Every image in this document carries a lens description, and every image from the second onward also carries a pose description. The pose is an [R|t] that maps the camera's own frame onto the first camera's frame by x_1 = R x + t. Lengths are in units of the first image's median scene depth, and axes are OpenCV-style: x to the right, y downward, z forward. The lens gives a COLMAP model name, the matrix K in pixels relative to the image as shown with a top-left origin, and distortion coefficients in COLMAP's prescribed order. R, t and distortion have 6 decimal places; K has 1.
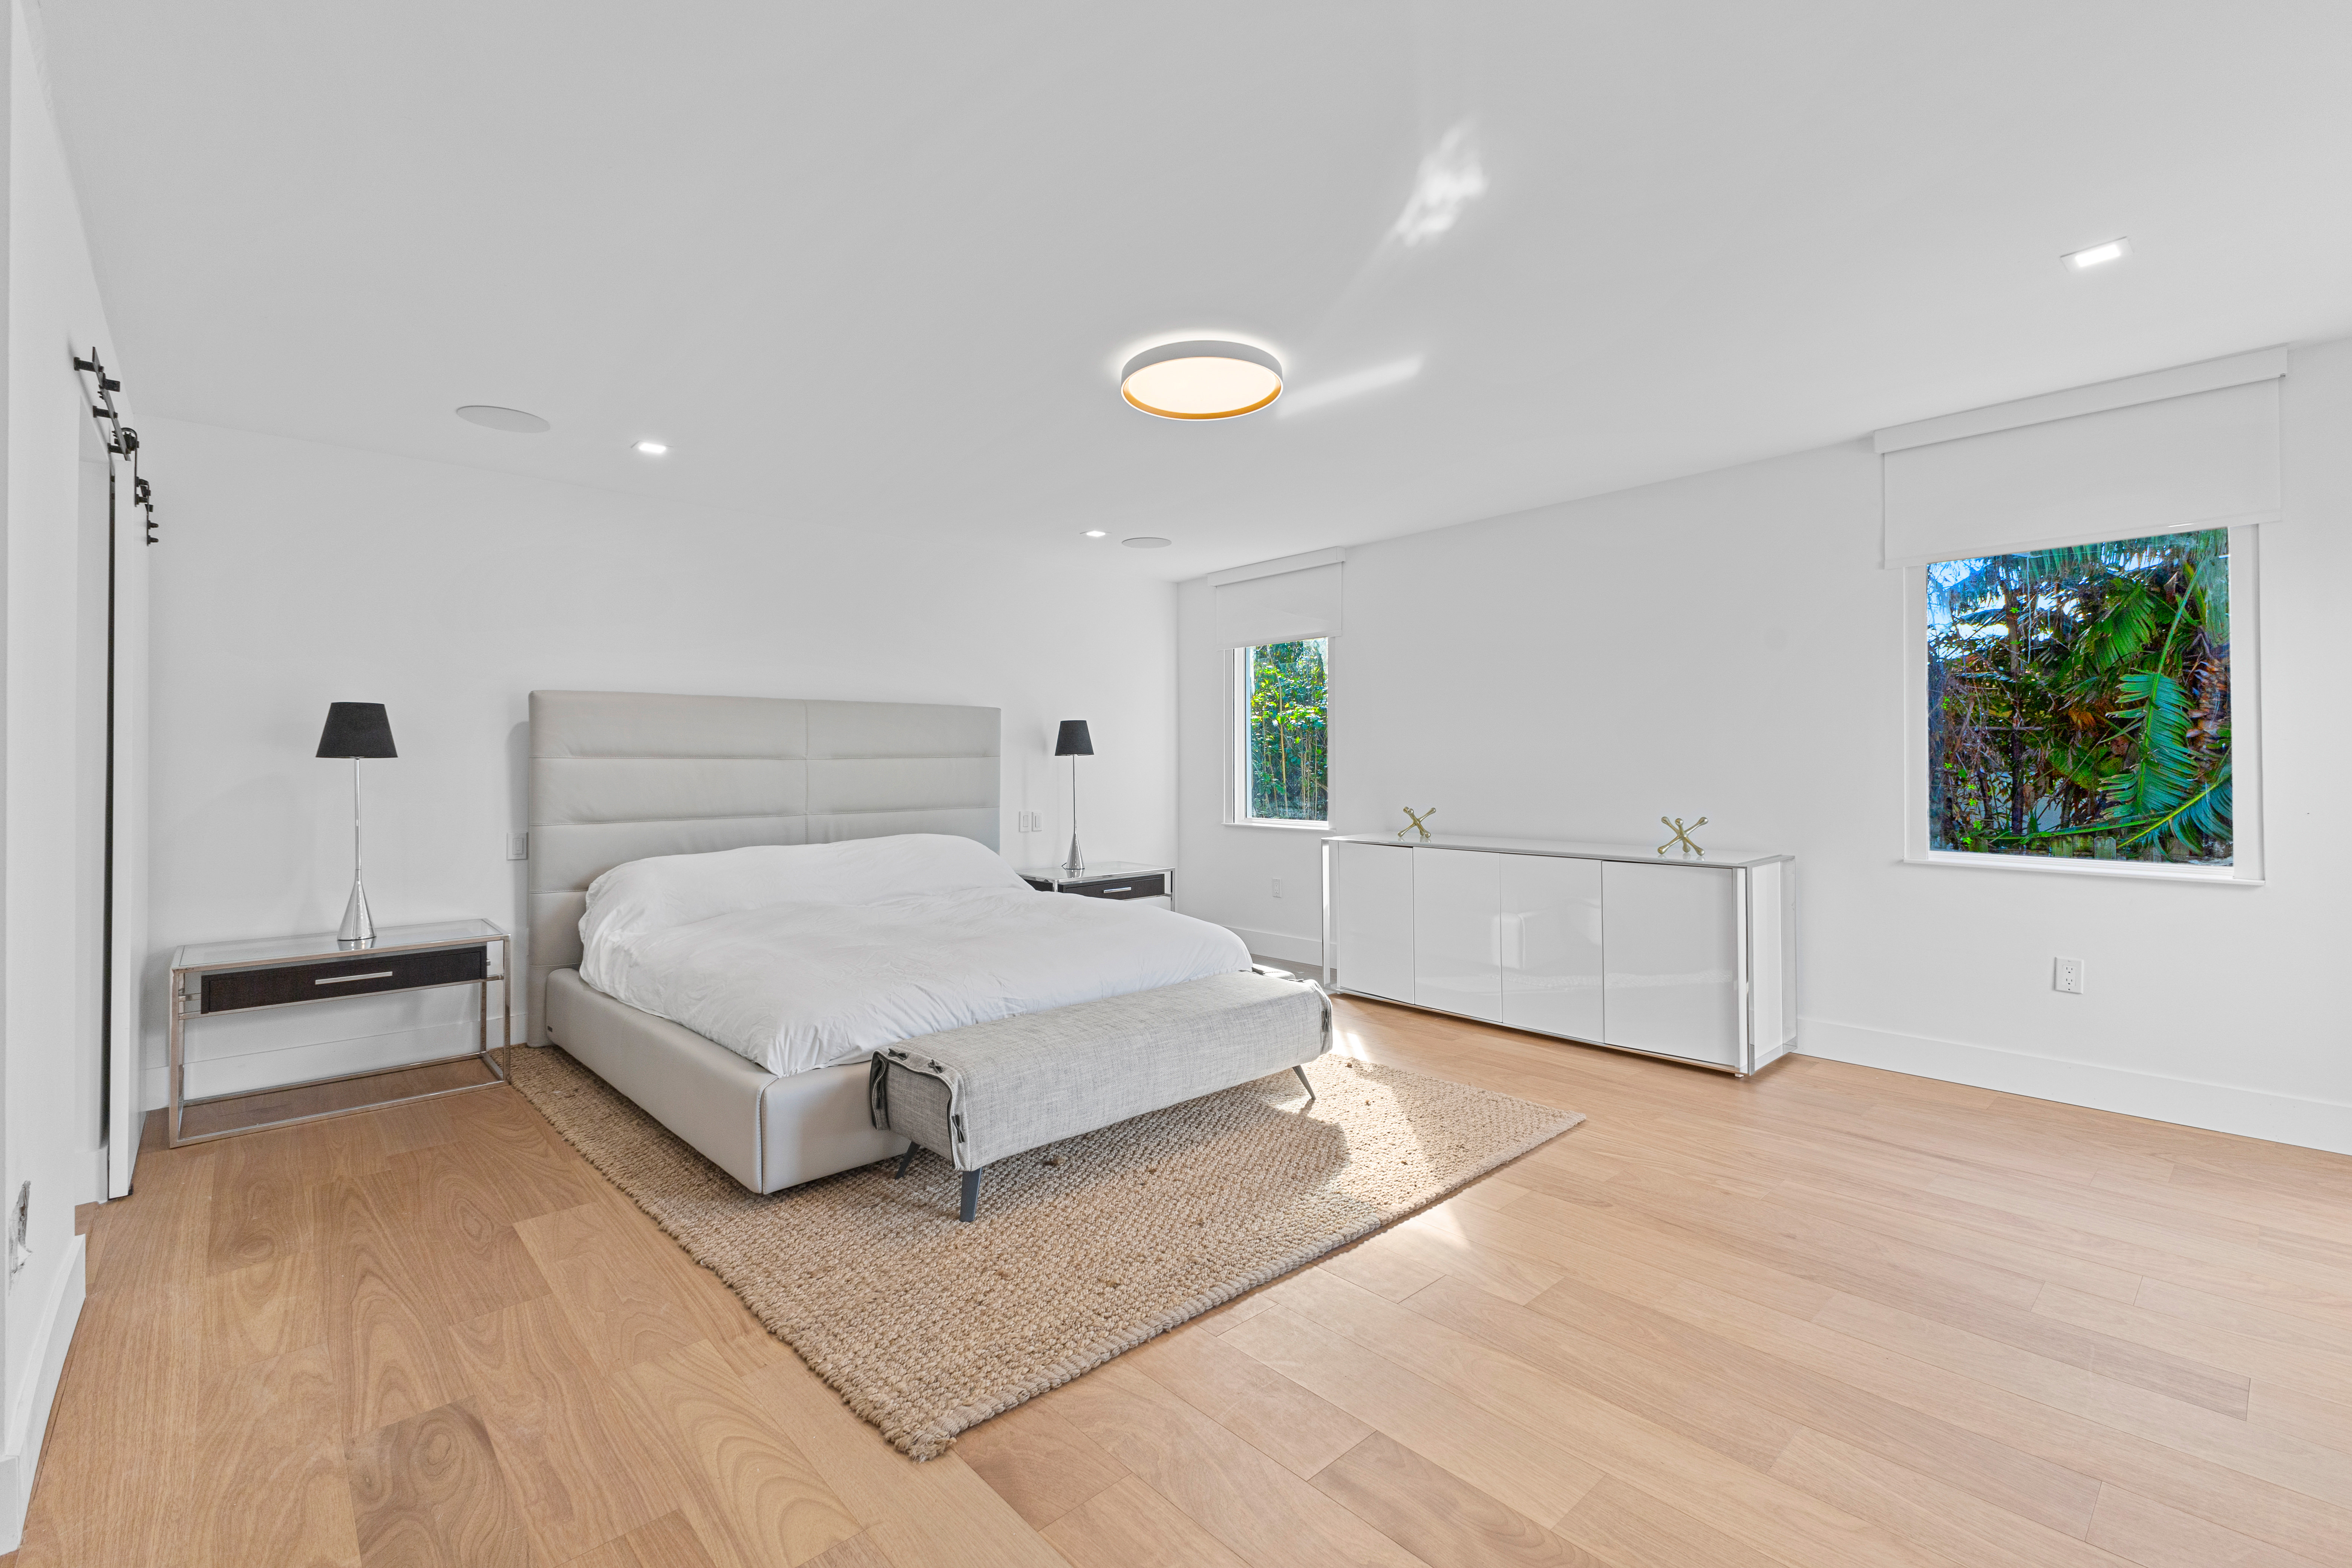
lens RADIAL K [[1026.6, 0, 1174.7], [0, 1026.6, 761.6], [0, 0, 1]] dist [0.016197, 0.000061]
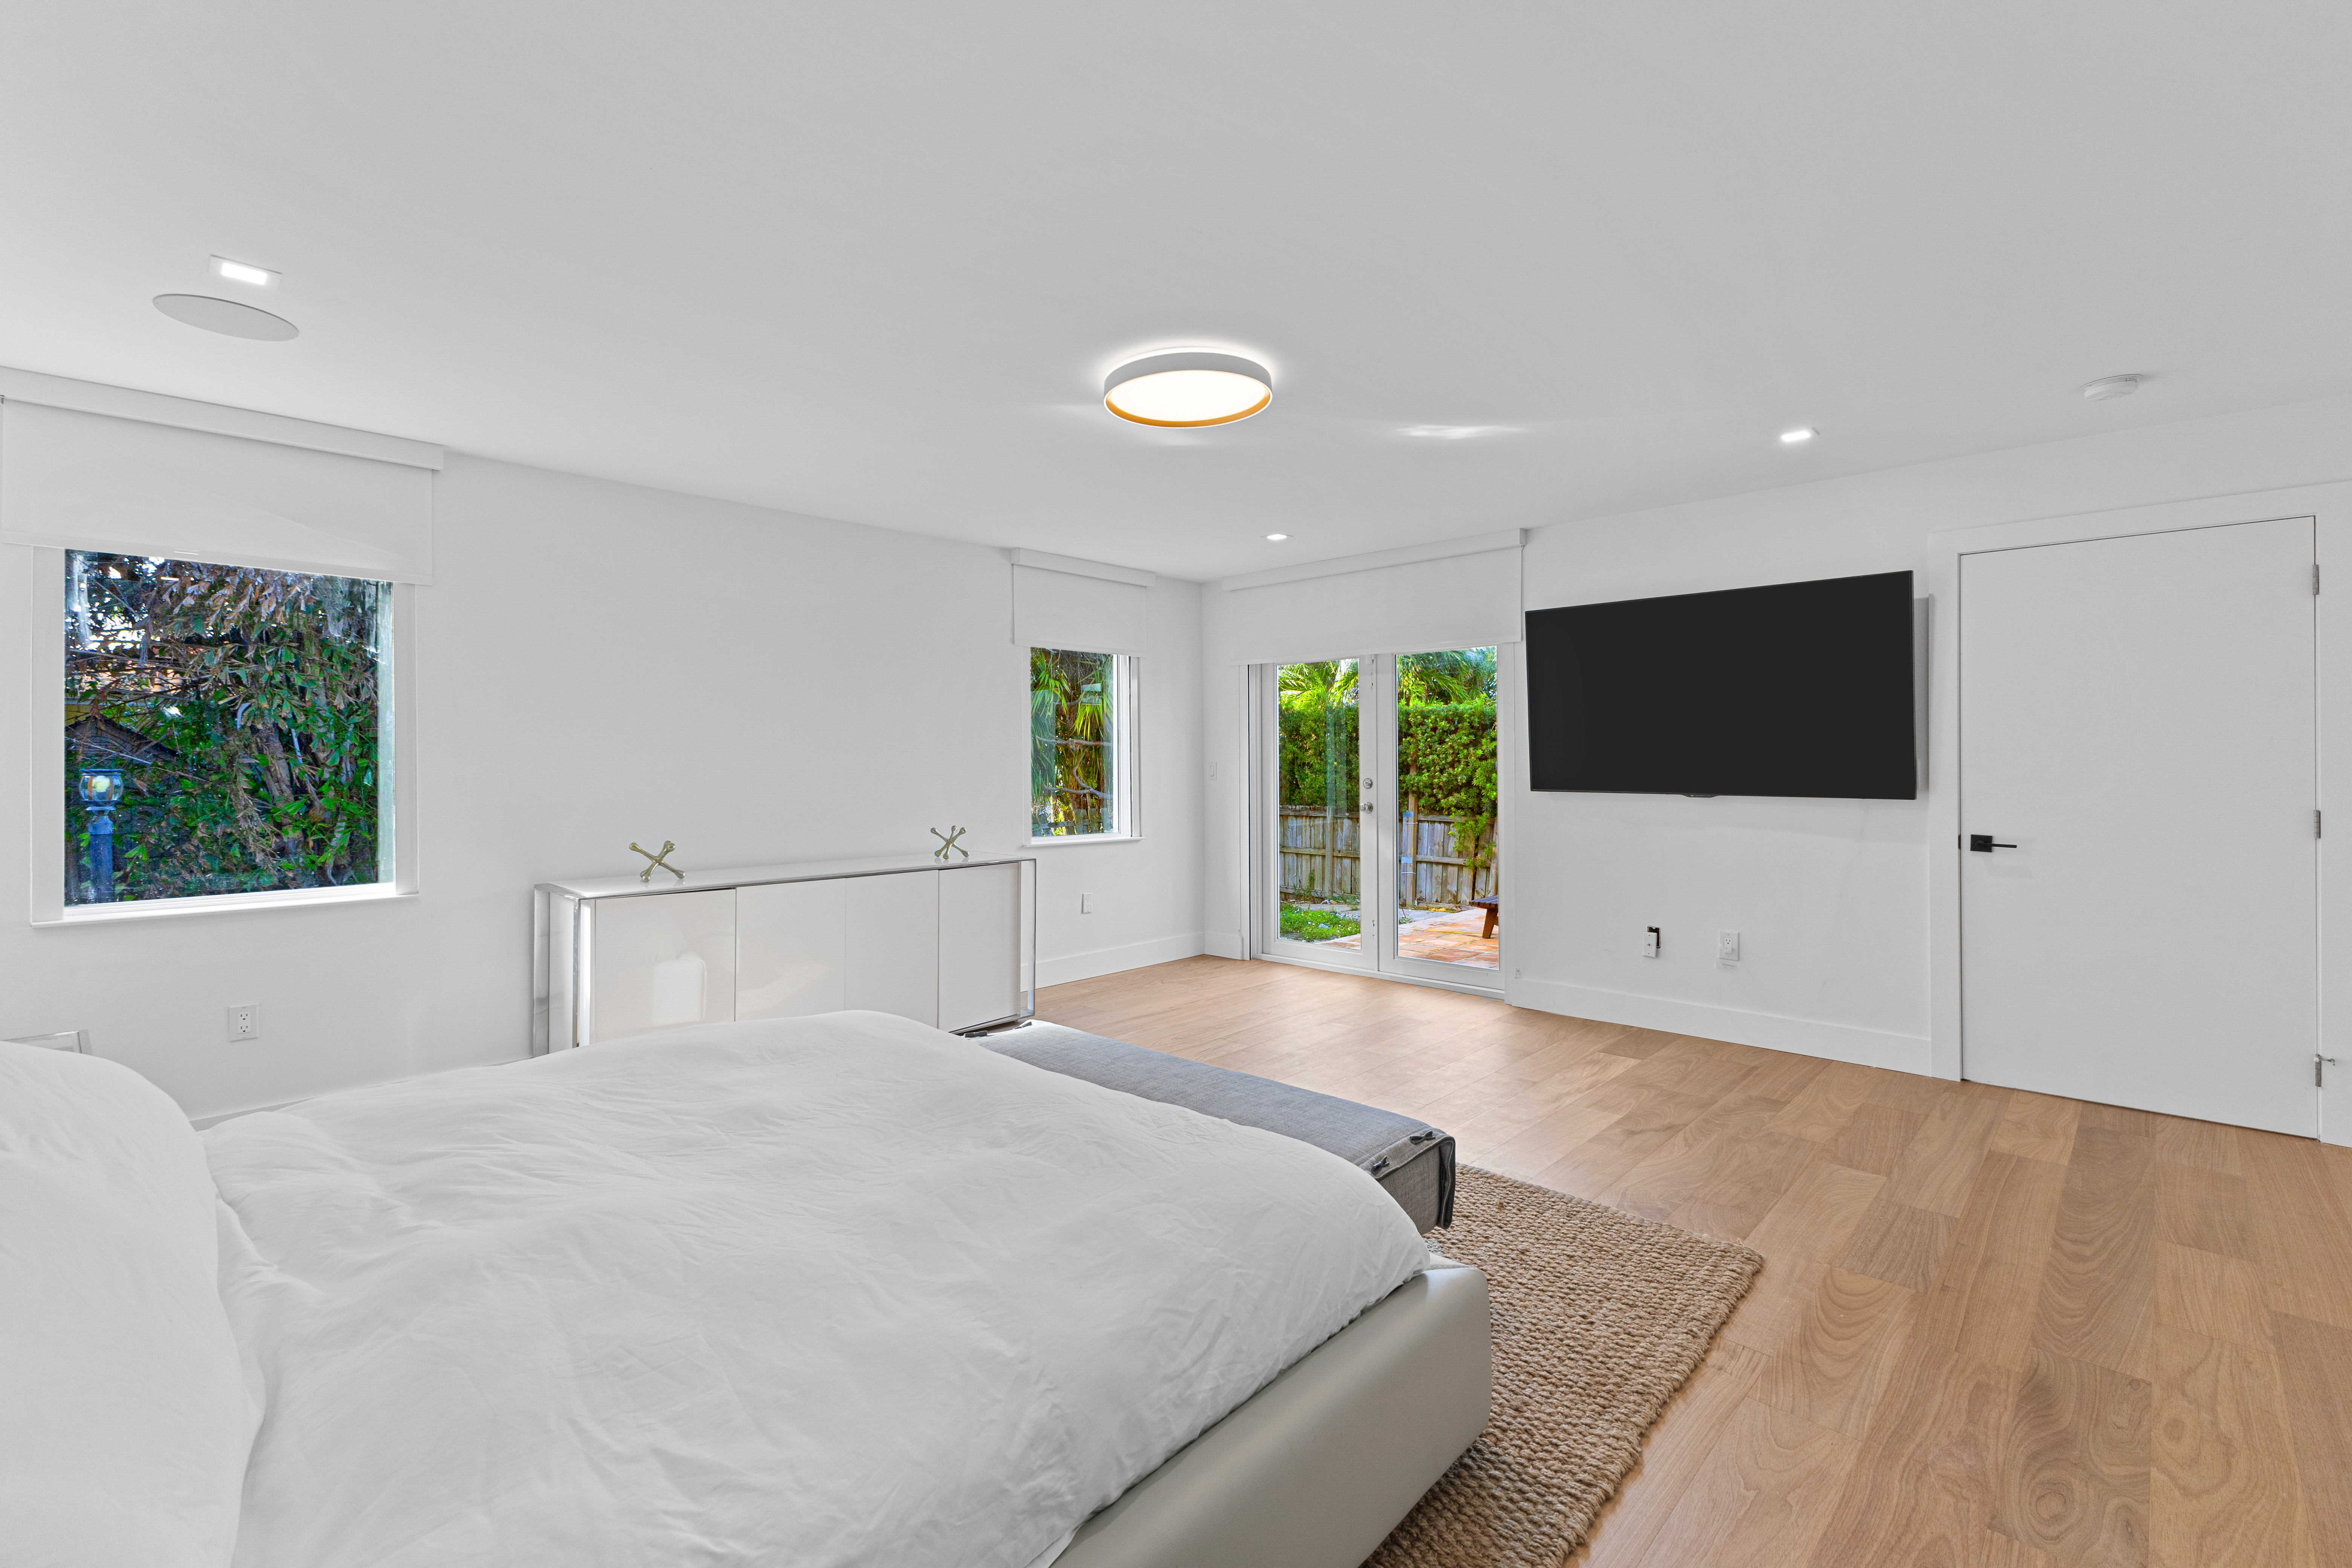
lens RADIAL K [[1021.0, 0, 1183.2], [0, 1021.0, 769.9], [0, 0, 1]] dist [-0.004388, -0.000544]
pose [[-0.070648, 0.003058, 0.997497, -1.044882], [0.005770, 0.999980, -0.002657, -0.010226], [-0.997485, 0.005568, -0.070665, 1.227217]]
